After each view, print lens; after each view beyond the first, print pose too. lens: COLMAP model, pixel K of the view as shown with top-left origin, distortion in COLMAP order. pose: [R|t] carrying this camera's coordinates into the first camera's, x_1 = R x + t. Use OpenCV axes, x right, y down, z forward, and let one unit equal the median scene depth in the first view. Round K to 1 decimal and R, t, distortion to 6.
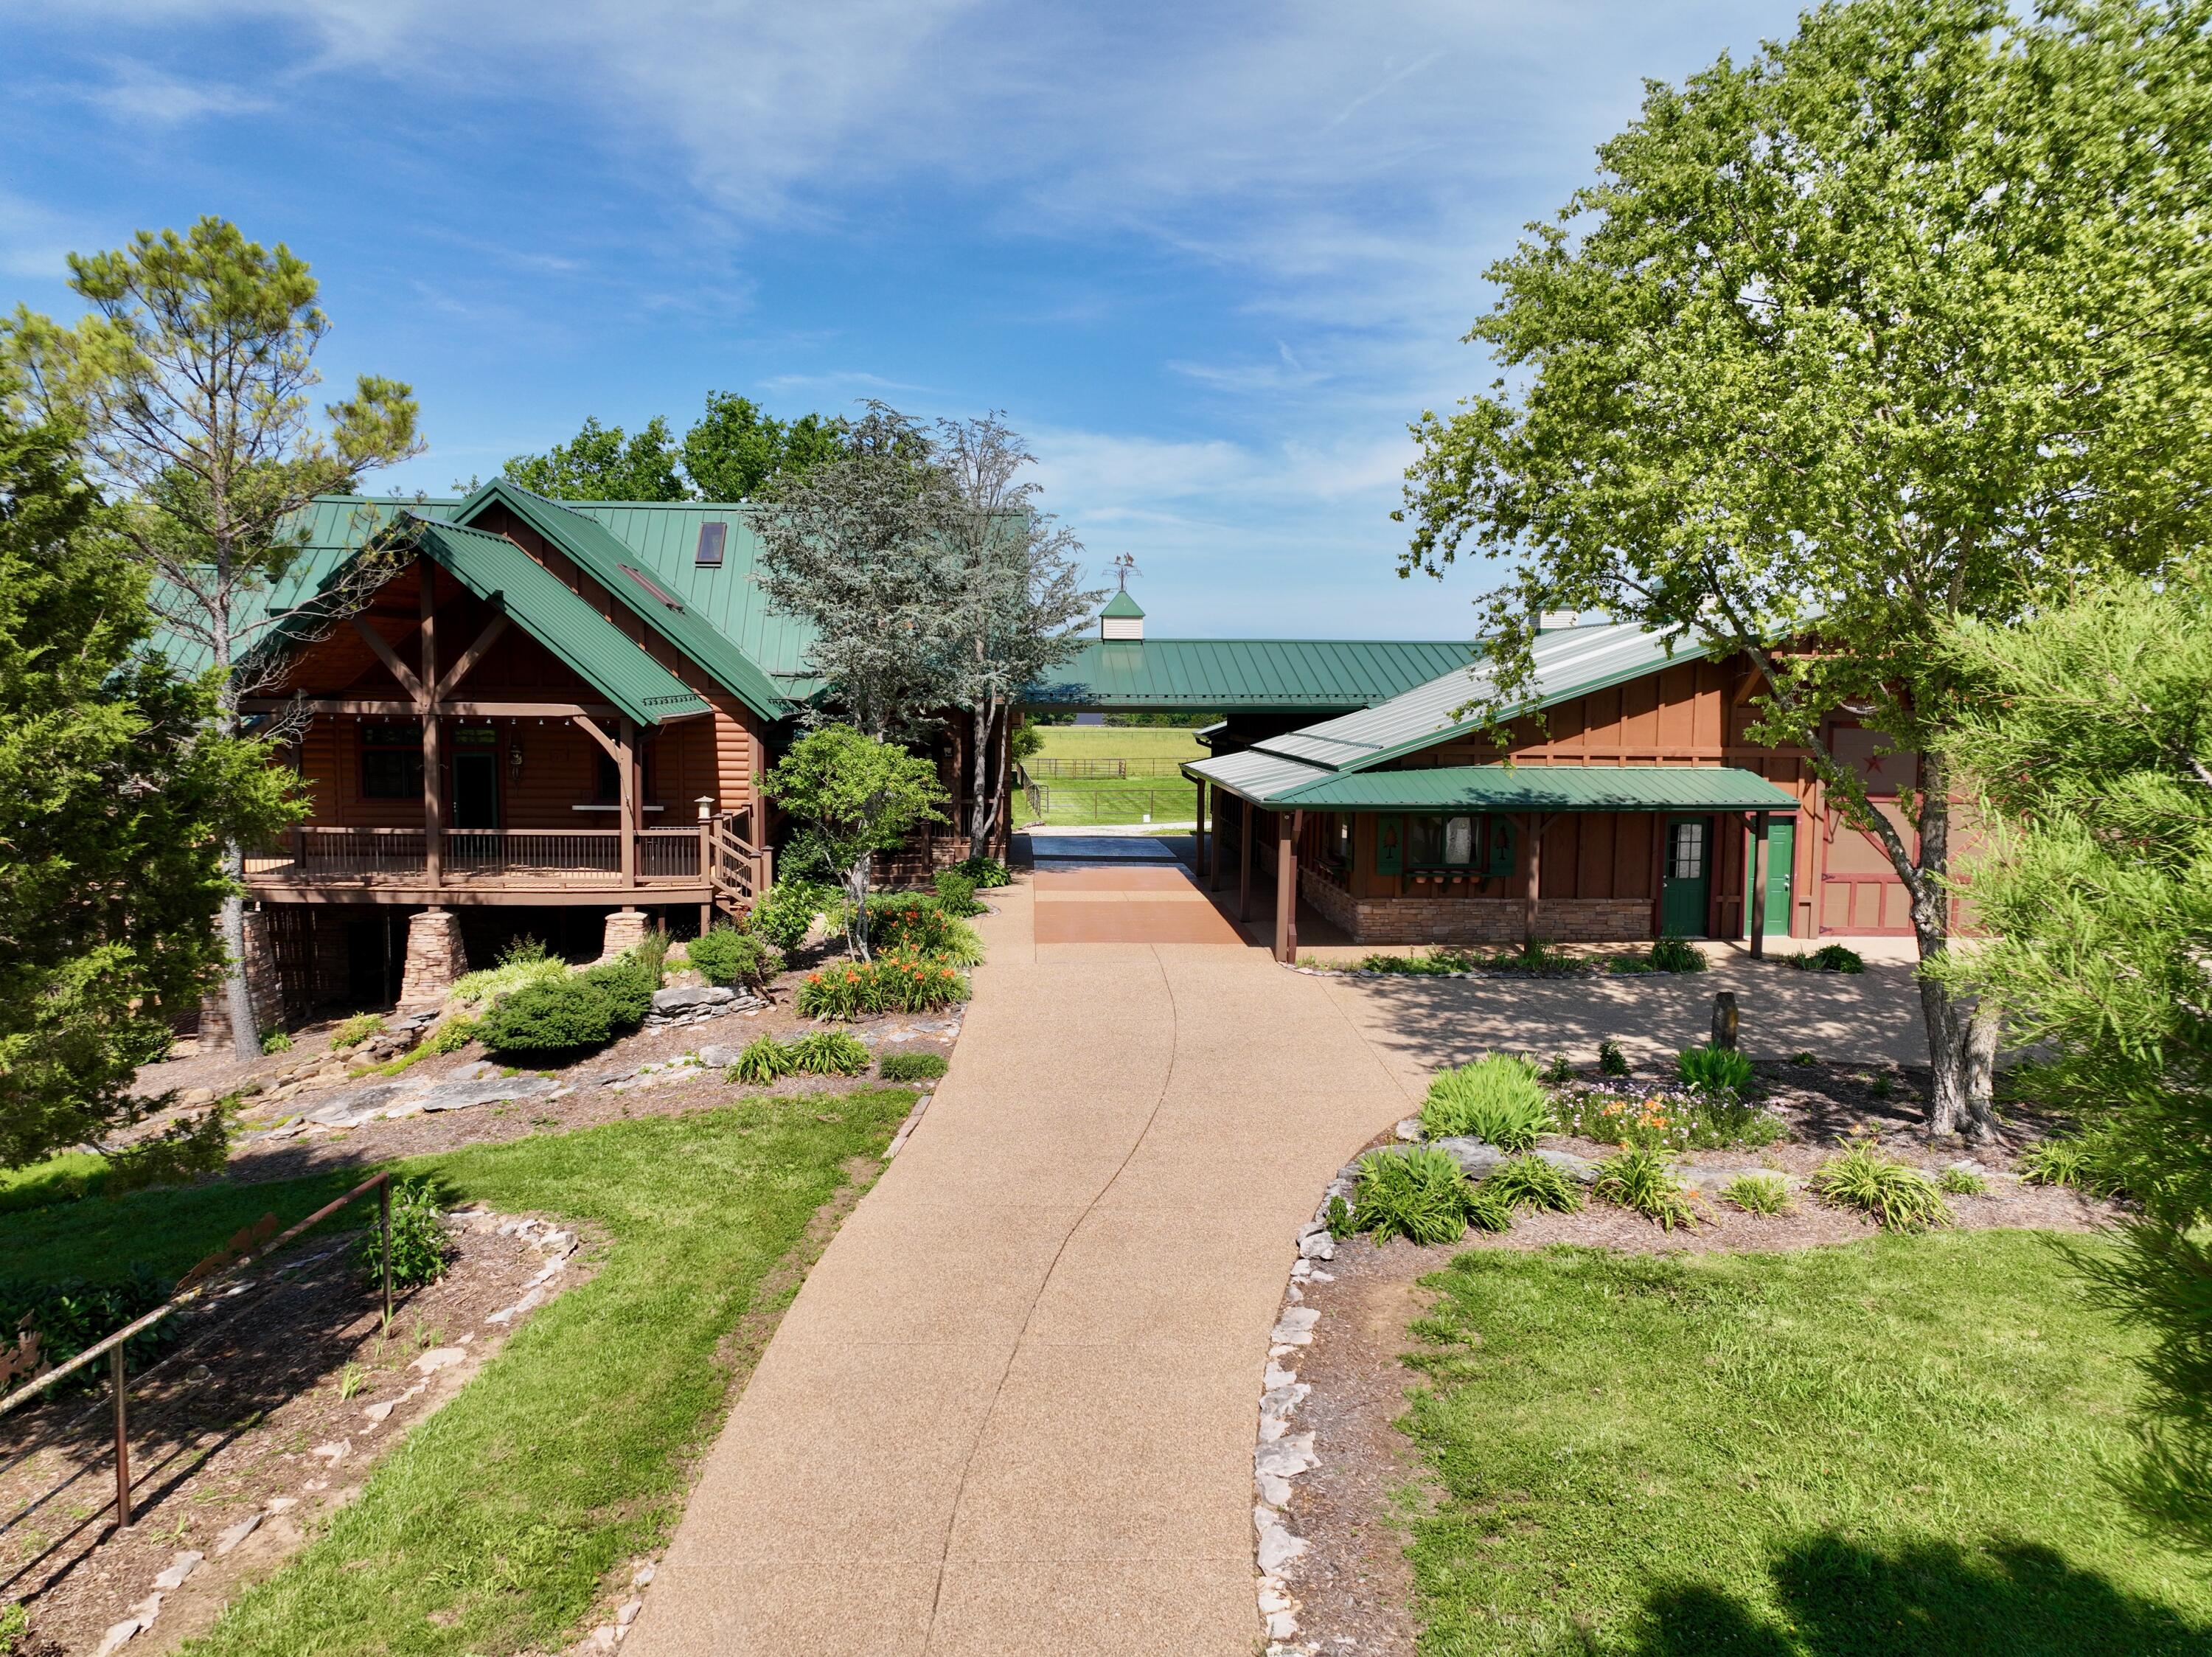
lens RADIAL K [[1555.7, 0, 1102.1], [0, 1555.7, 826.1], [0, 0, 1]] dist [-0.001386, 0.020223]
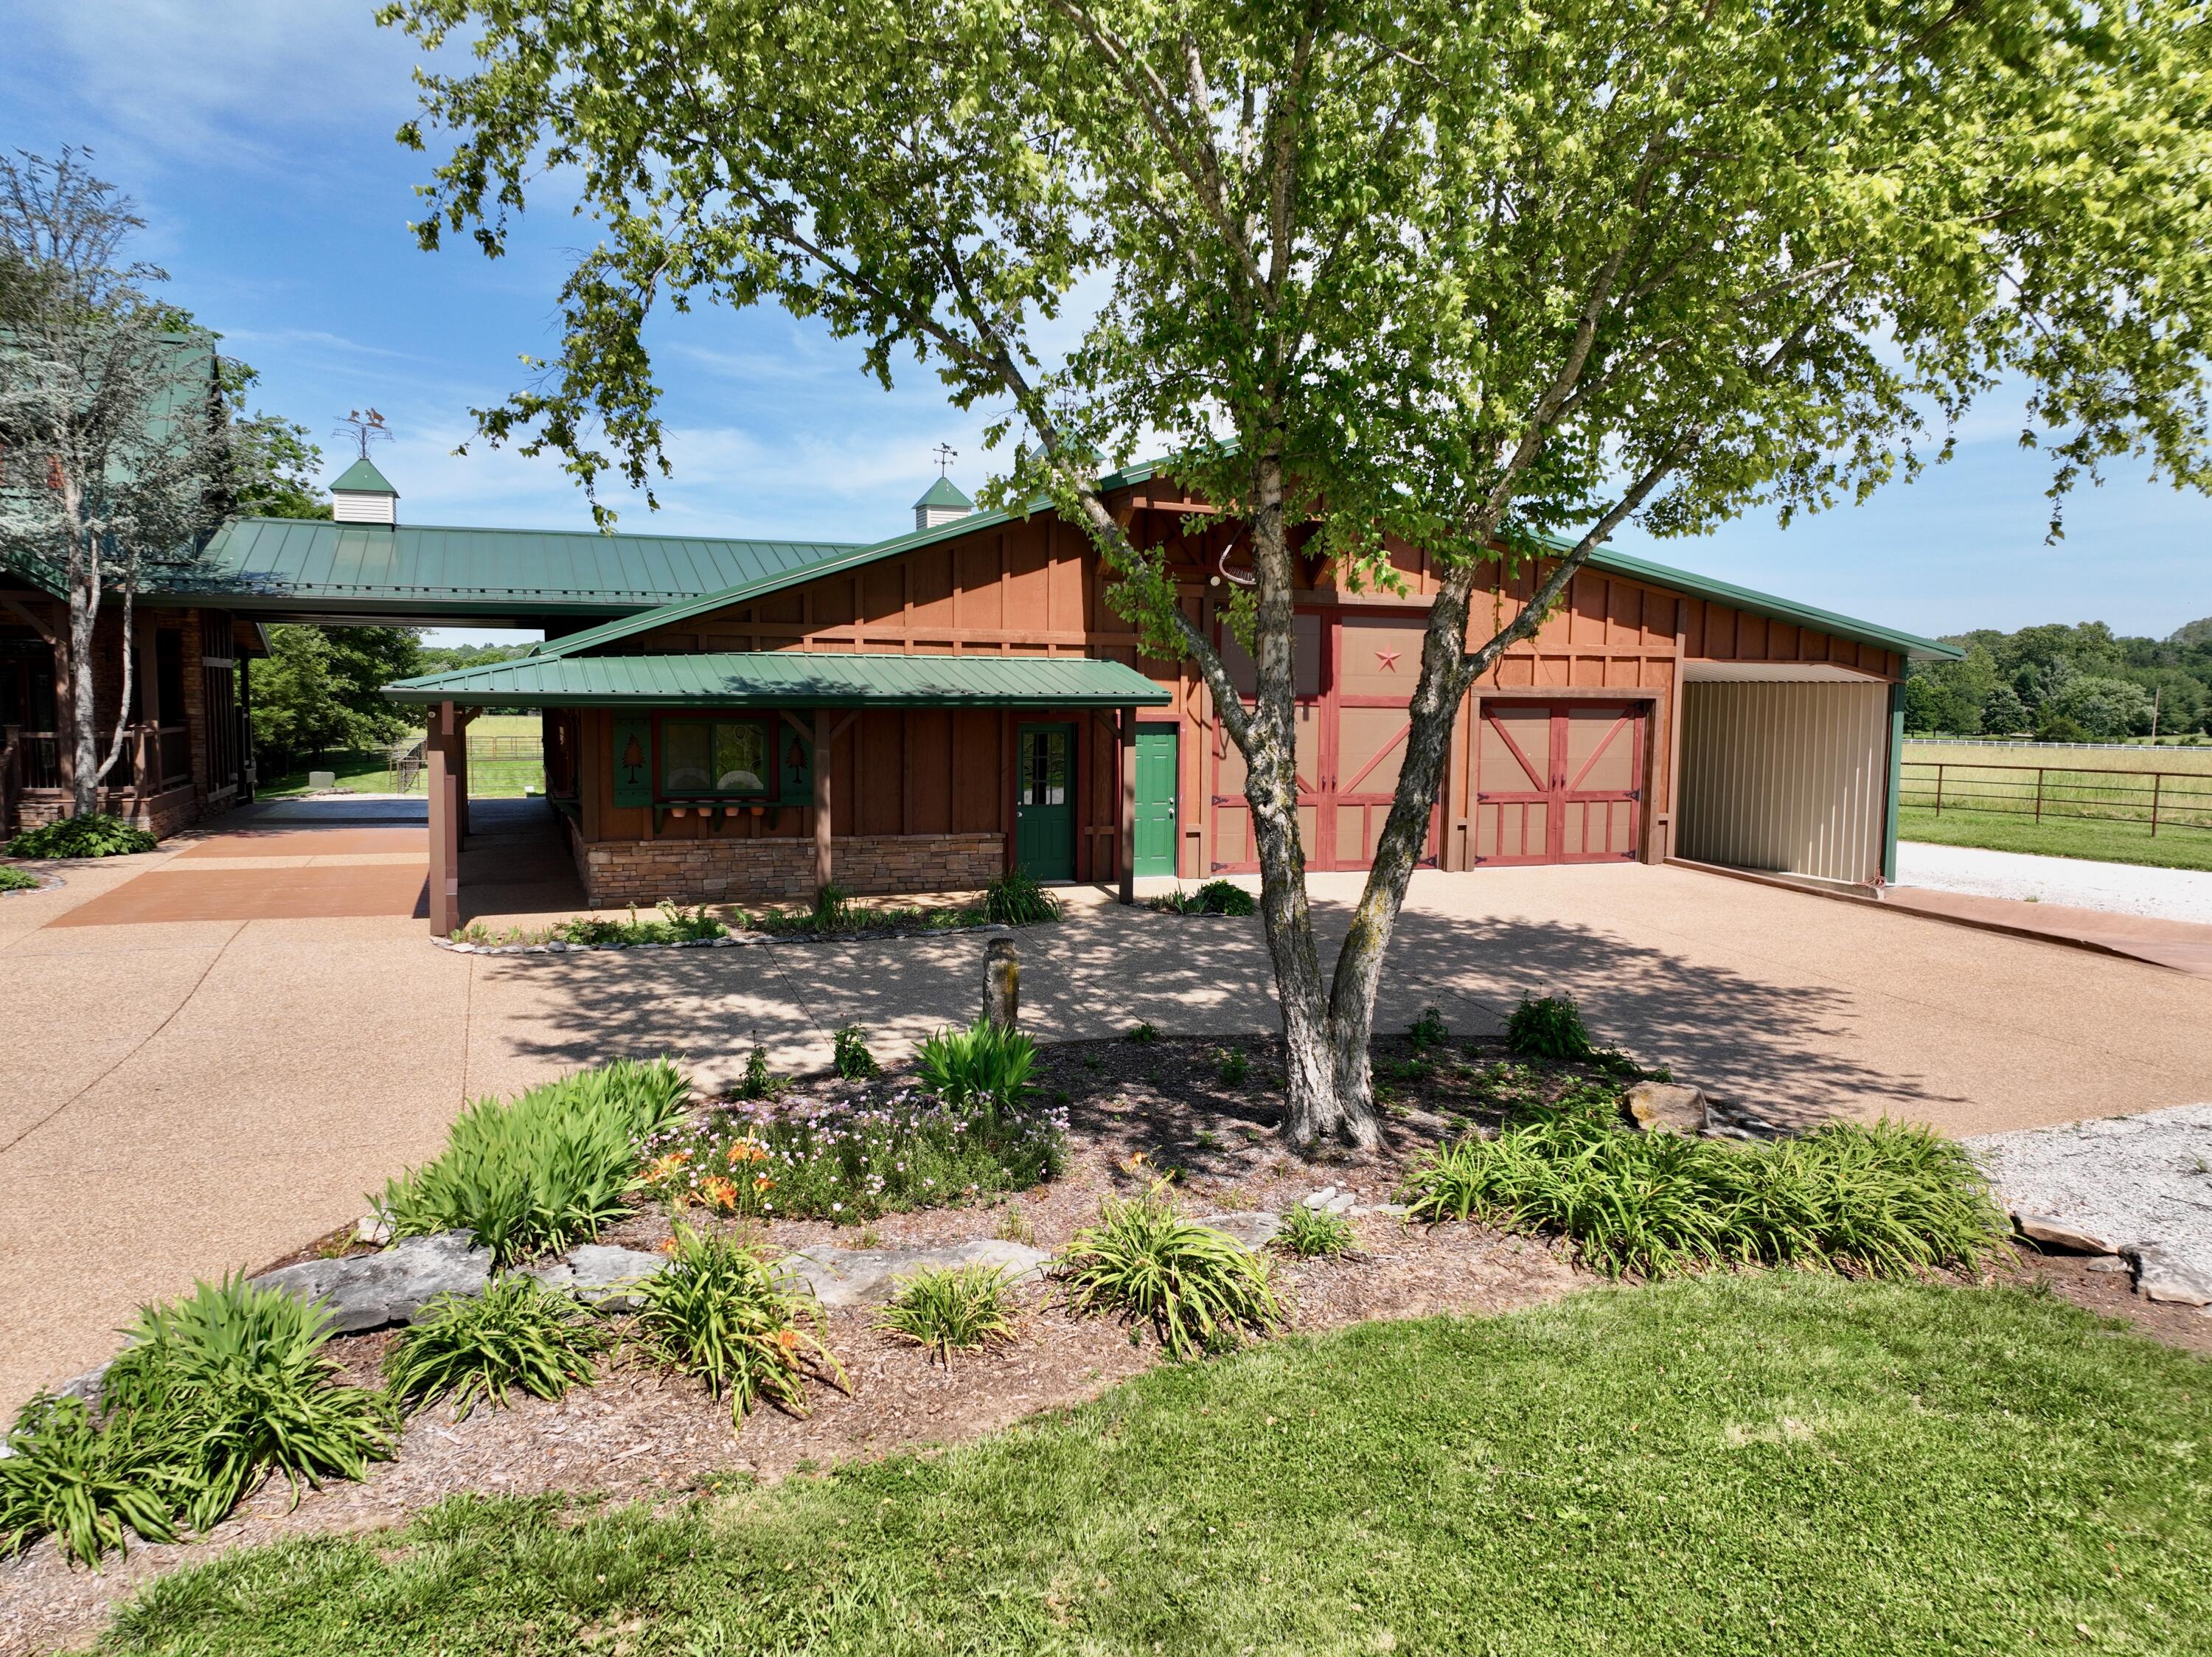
lens RADIAL K [[1555.7, 0, 1108.1], [0, 1555.7, 833.6], [0, 0, 1]] dist [-0.001386, 0.020223]
pose [[0.951934, -0.027003, 0.305110, 0.173547], [0.025072, 0.999633, 0.010245, 0.041041], [-0.305275, -0.002103, 0.952262, 0.268274]]
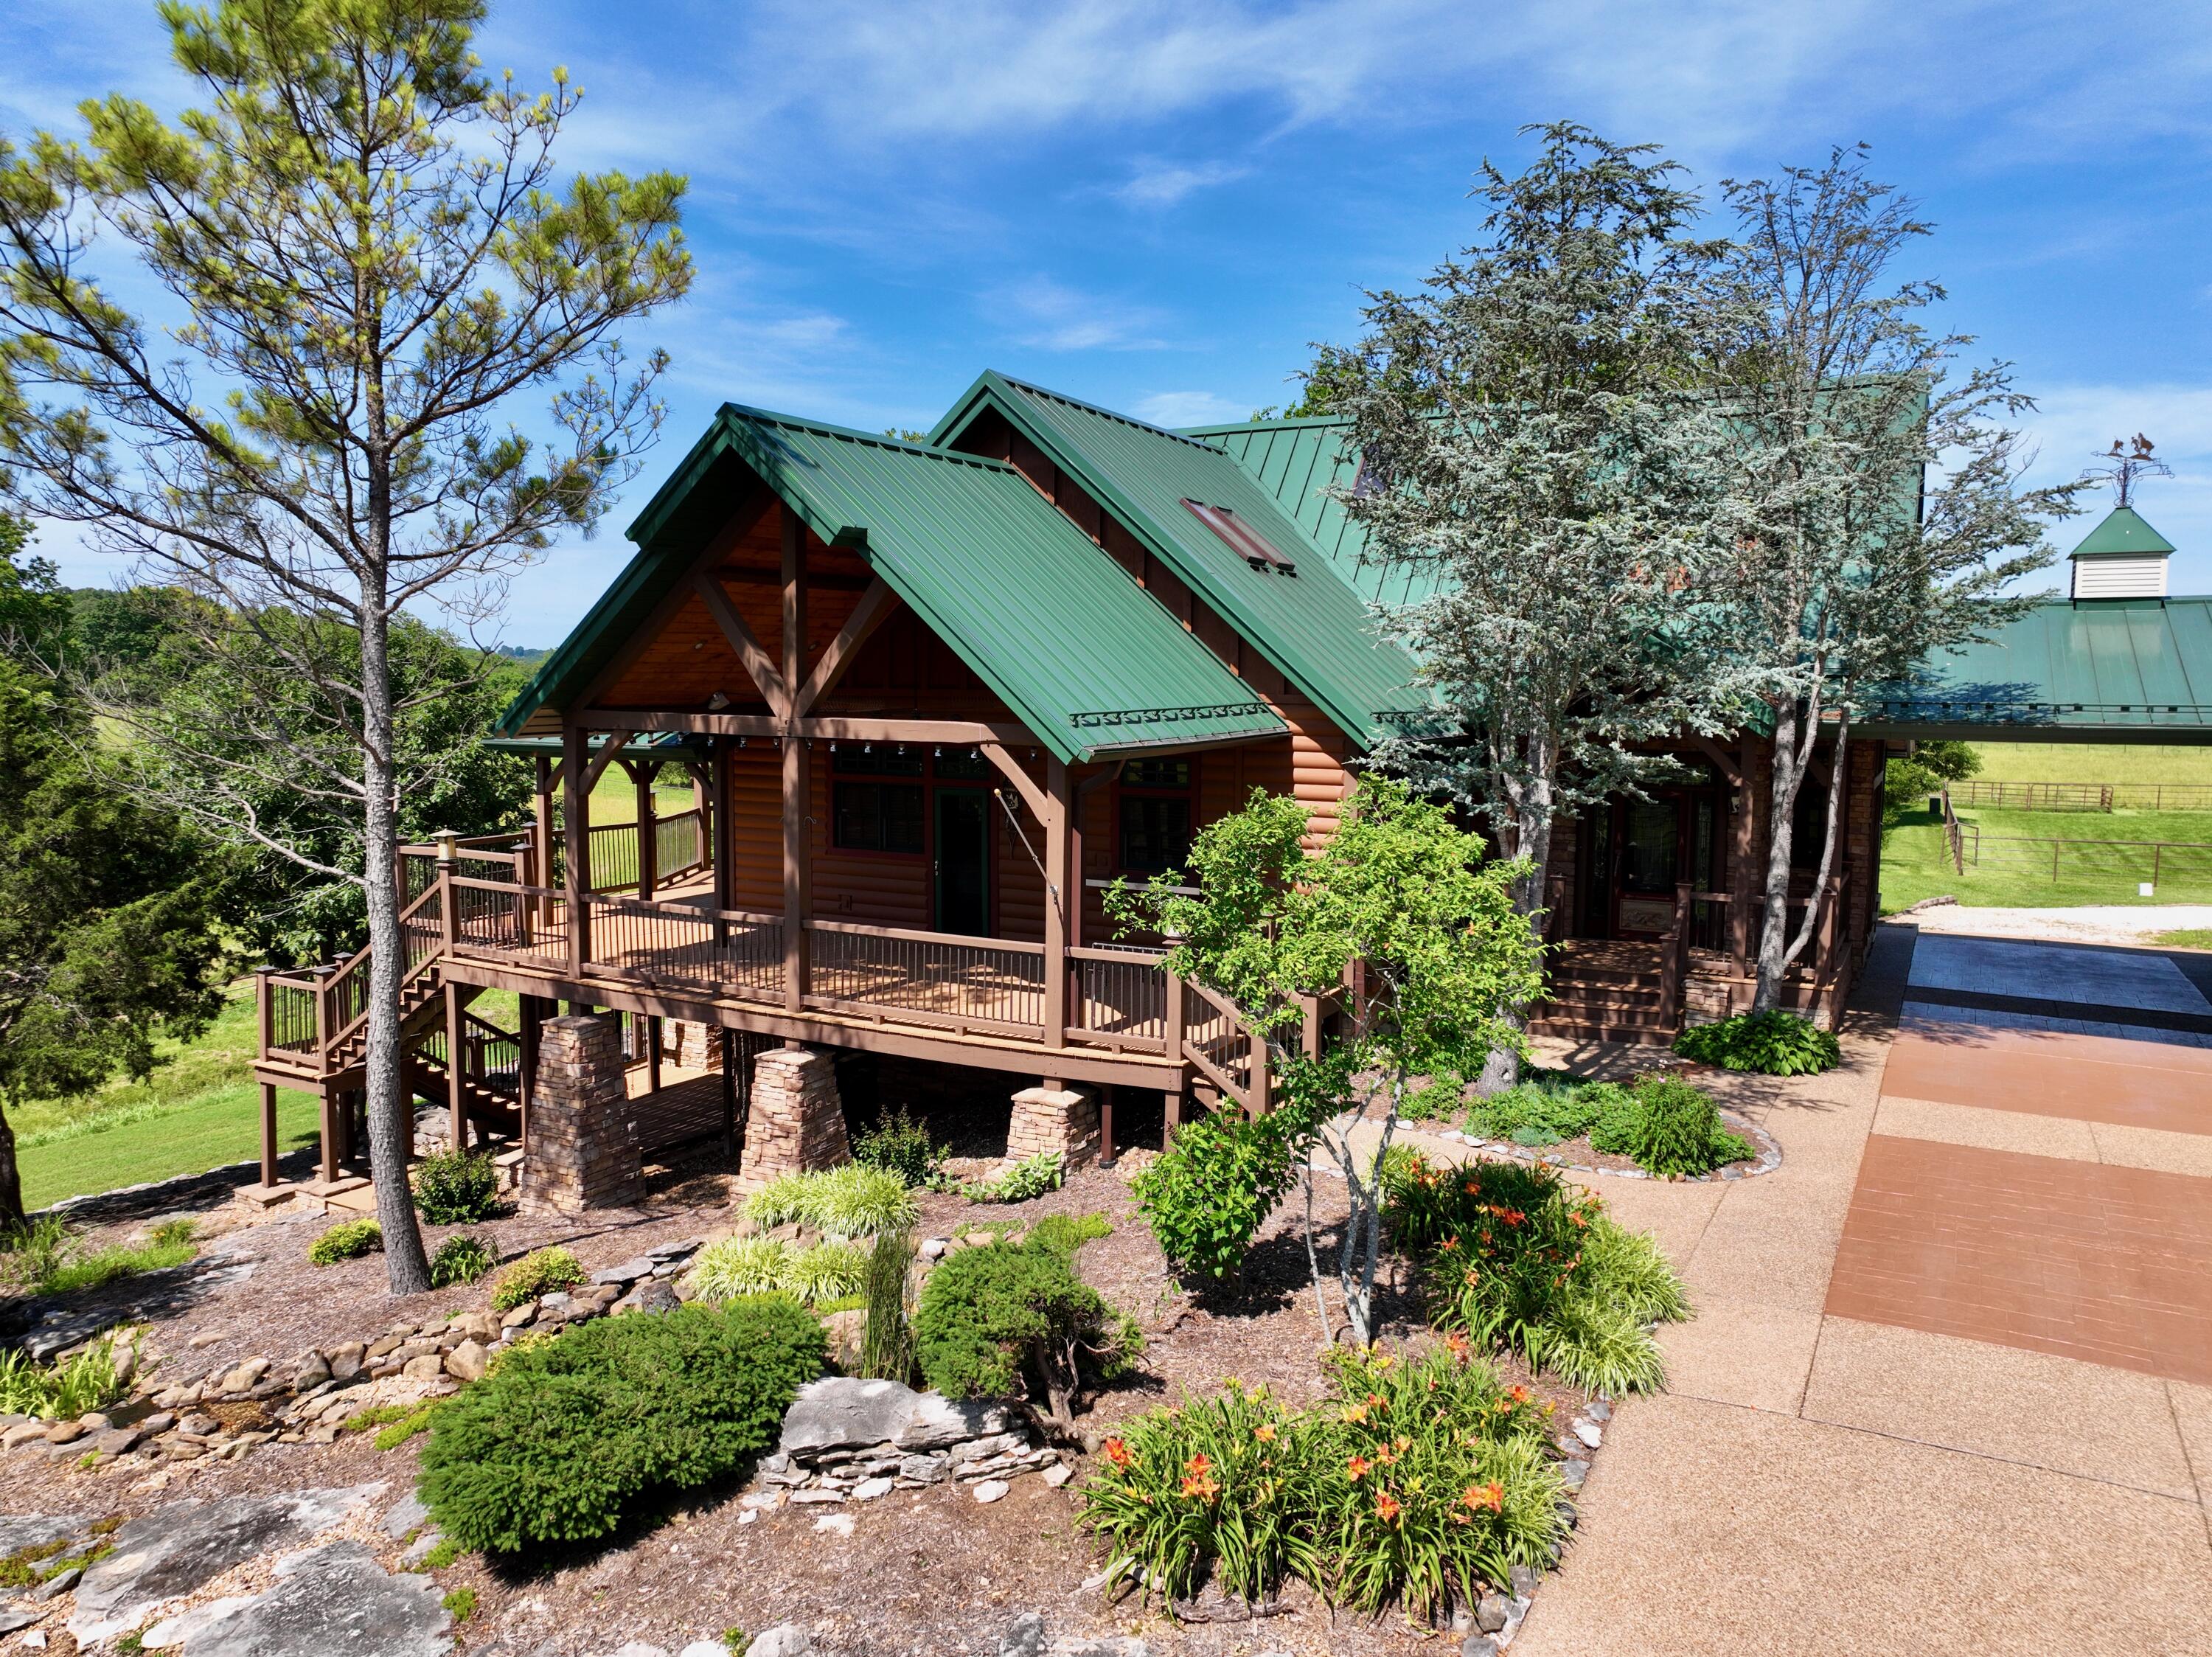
lens RADIAL K [[1555.7, 0, 1113.1], [0, 1555.7, 829.2], [0, 0, 1]] dist [-0.001386, 0.020223]
pose [[0.849772, 0.047827, -0.524977, 0.007398], [-0.046842, 0.998787, 0.015172, -0.050415], [0.525066, 0.011698, 0.850981, 0.542738]]
